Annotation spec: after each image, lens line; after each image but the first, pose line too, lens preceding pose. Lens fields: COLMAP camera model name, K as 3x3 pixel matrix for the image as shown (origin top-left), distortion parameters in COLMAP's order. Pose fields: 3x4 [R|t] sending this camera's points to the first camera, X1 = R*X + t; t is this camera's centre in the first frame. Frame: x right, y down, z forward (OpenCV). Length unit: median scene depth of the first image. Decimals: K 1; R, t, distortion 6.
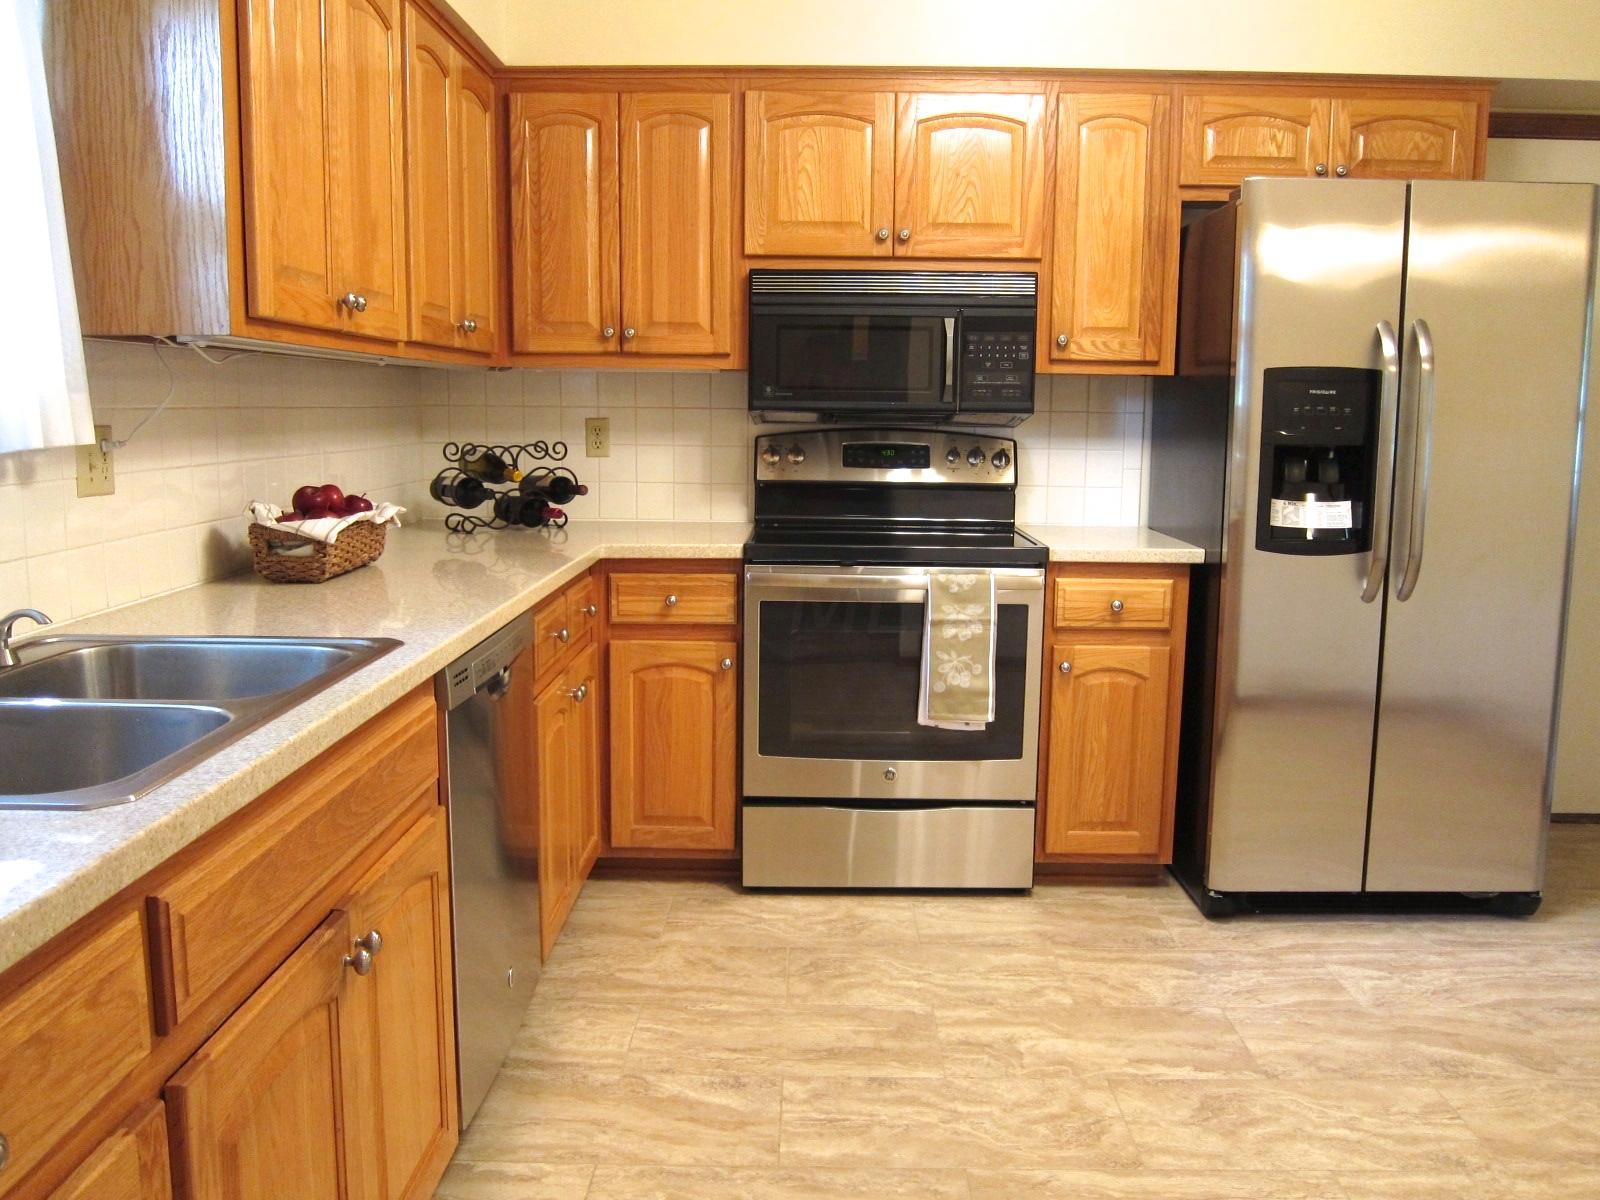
lens RADIAL K [[1323.0, 0, 800.8], [0, 1323.0, 601.4], [0, 0, 1]] dist [-0.062565, 0.015988]
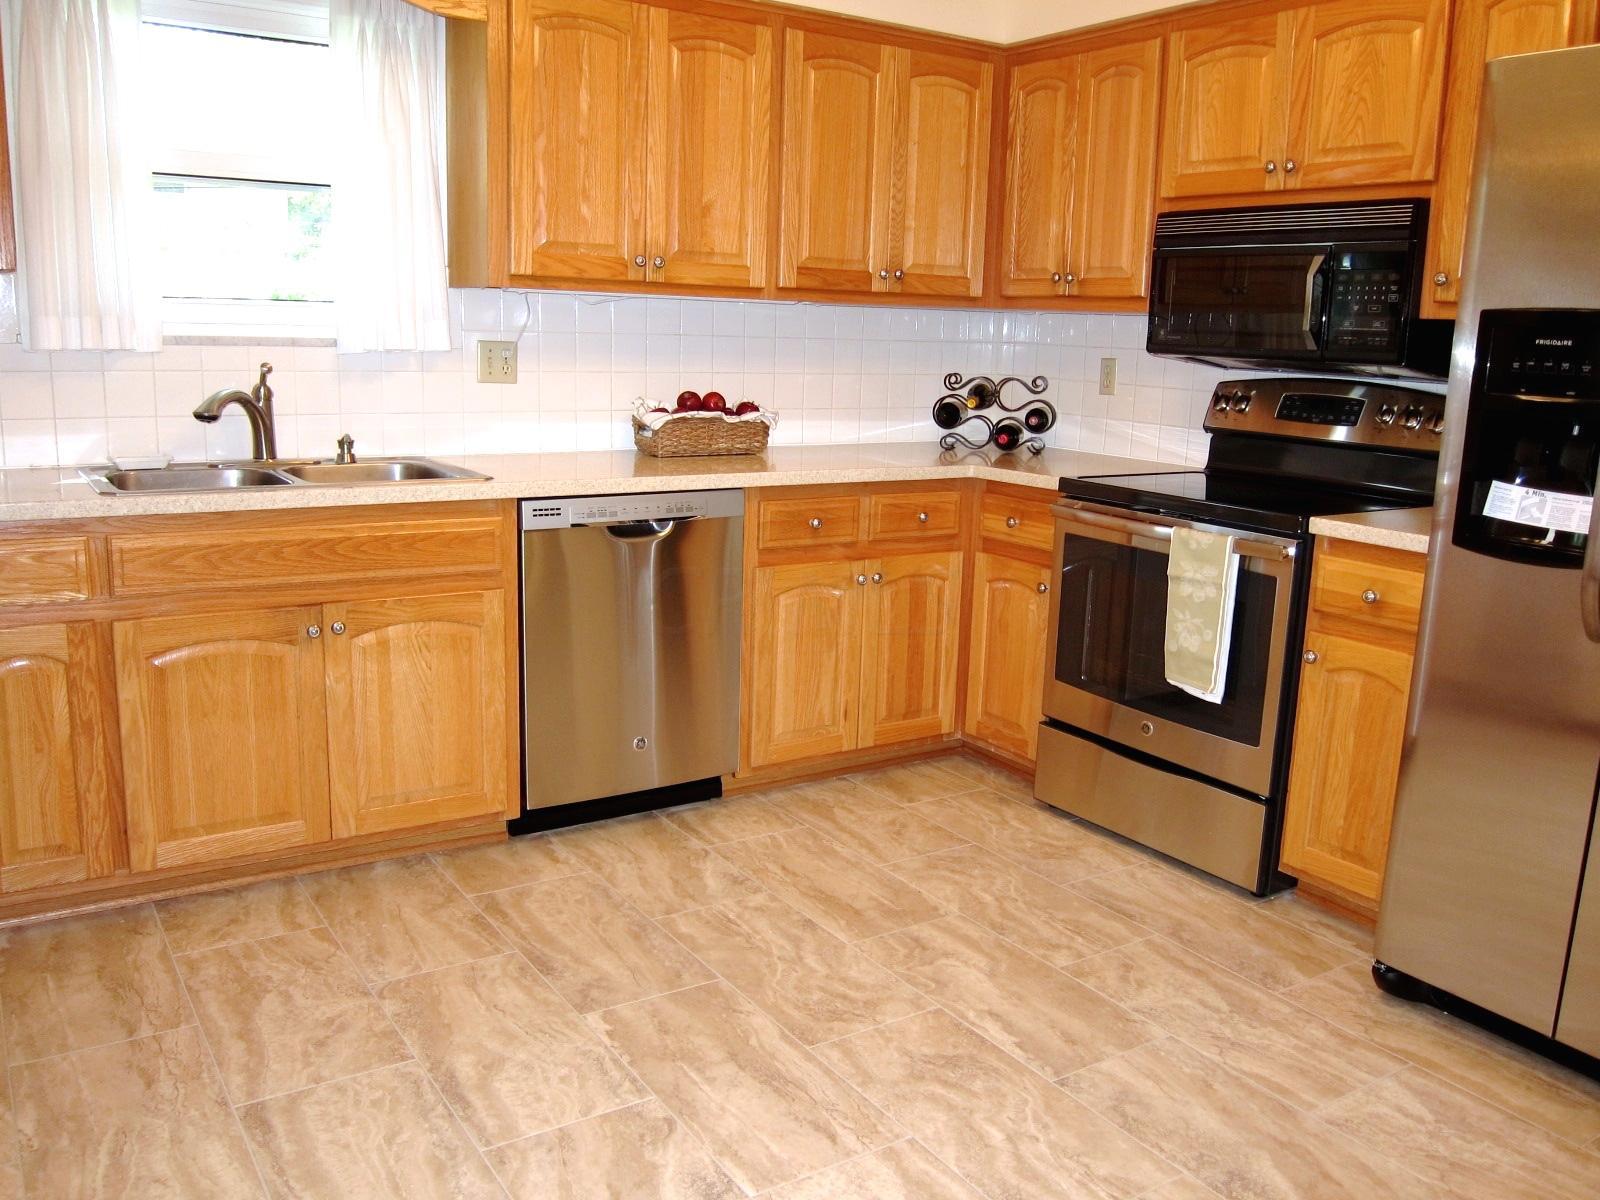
lens RADIAL K [[1323.0, 0, 800.0], [0, 1323.0, 600.8], [0, 0, 1]] dist [-0.062565, 0.015988]
pose [[0.564986, 0.177441, -0.805795, 0.742709], [-0.148814, 0.982501, 0.112011, -0.034832], [0.811569, 0.056629, 0.581505, 0.235070]]
